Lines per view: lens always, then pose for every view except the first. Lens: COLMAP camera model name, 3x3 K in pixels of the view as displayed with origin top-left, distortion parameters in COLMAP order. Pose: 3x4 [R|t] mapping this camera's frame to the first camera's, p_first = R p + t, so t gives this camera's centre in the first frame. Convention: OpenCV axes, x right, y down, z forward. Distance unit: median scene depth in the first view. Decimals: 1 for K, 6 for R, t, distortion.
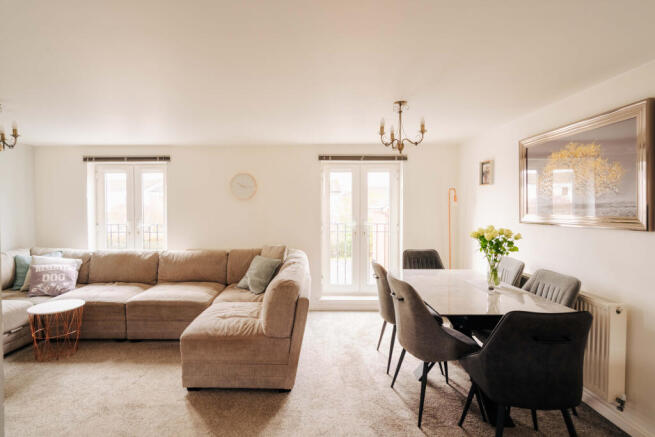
lens RADIAL K [[315.9, 0, 325.4], [0, 315.9, 216.3], [0, 0, 1]] dist [0.004888, 0.000536]
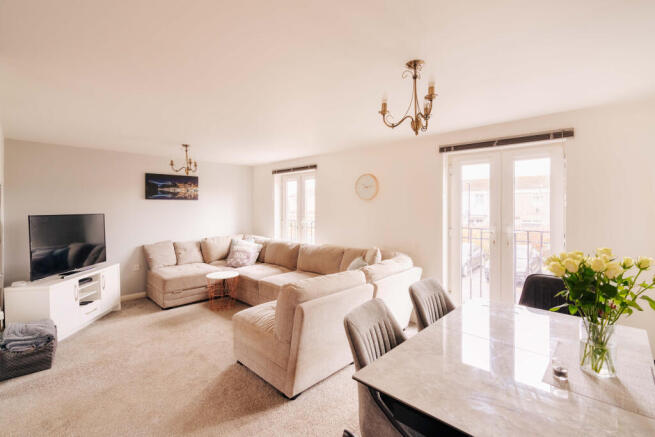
lens RADIAL K [[301.3, 0, 333.9], [0, 301.3, 207.3], [0, 0, 1]] dist [-0.026831, 0.000270]
pose [[0.732810, 0.003290, -0.680425, 0.358552], [-0.019230, 0.999689, -0.015877, -0.013115], [0.680161, 0.024719, 0.732646, 0.245265]]
